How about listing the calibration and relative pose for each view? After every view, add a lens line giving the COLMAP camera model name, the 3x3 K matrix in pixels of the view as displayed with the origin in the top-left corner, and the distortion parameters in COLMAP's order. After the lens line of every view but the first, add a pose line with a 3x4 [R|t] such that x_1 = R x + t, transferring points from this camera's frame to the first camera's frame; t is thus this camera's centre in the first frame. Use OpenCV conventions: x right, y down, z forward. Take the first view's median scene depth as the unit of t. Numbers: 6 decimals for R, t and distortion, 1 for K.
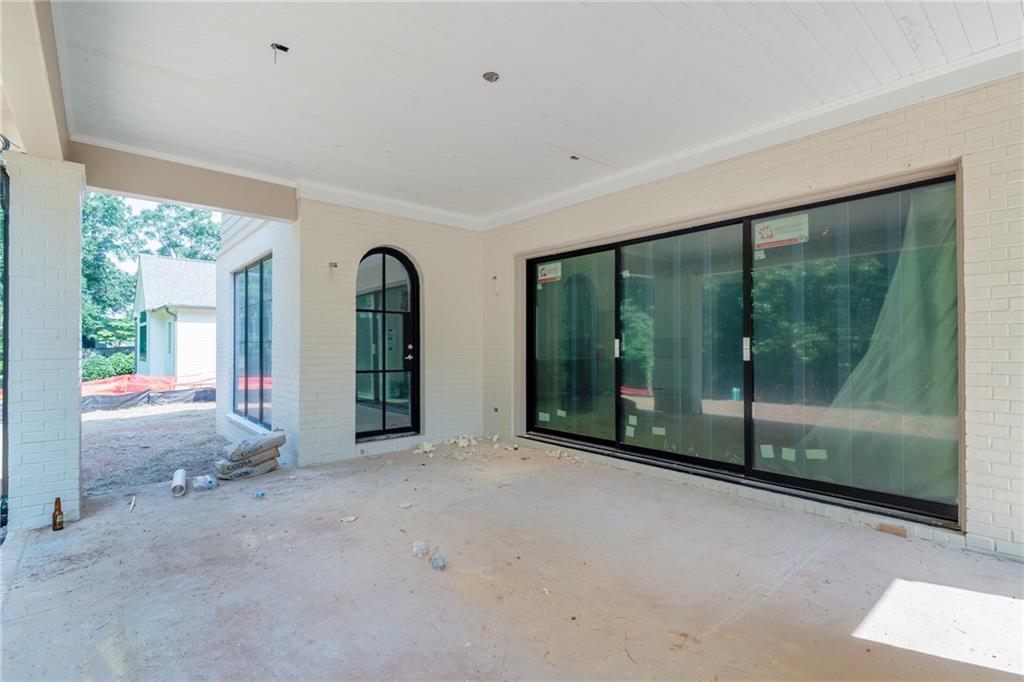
lens RADIAL K [[488.8, 0, 512.0], [0, 488.8, 341.0], [0, 0, 1]] dist [-0.012962, 0.000282]
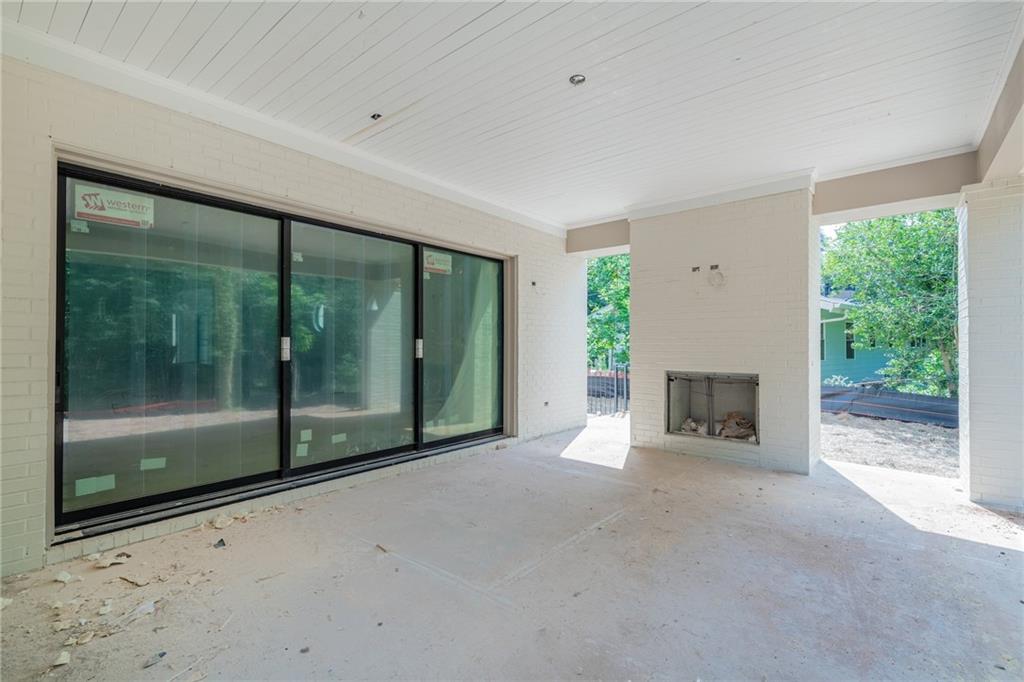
lens RADIAL K [[462.3, 0, 509.9], [0, 462.3, 342.8], [0, 0, 1]] dist [0.020117, -0.000547]
pose [[-0.167481, 0.003605, 0.985869, -0.618610], [-0.013663, 0.999889, -0.005977, 0.004586], [-0.985781, -0.014471, -0.167413, 0.827135]]
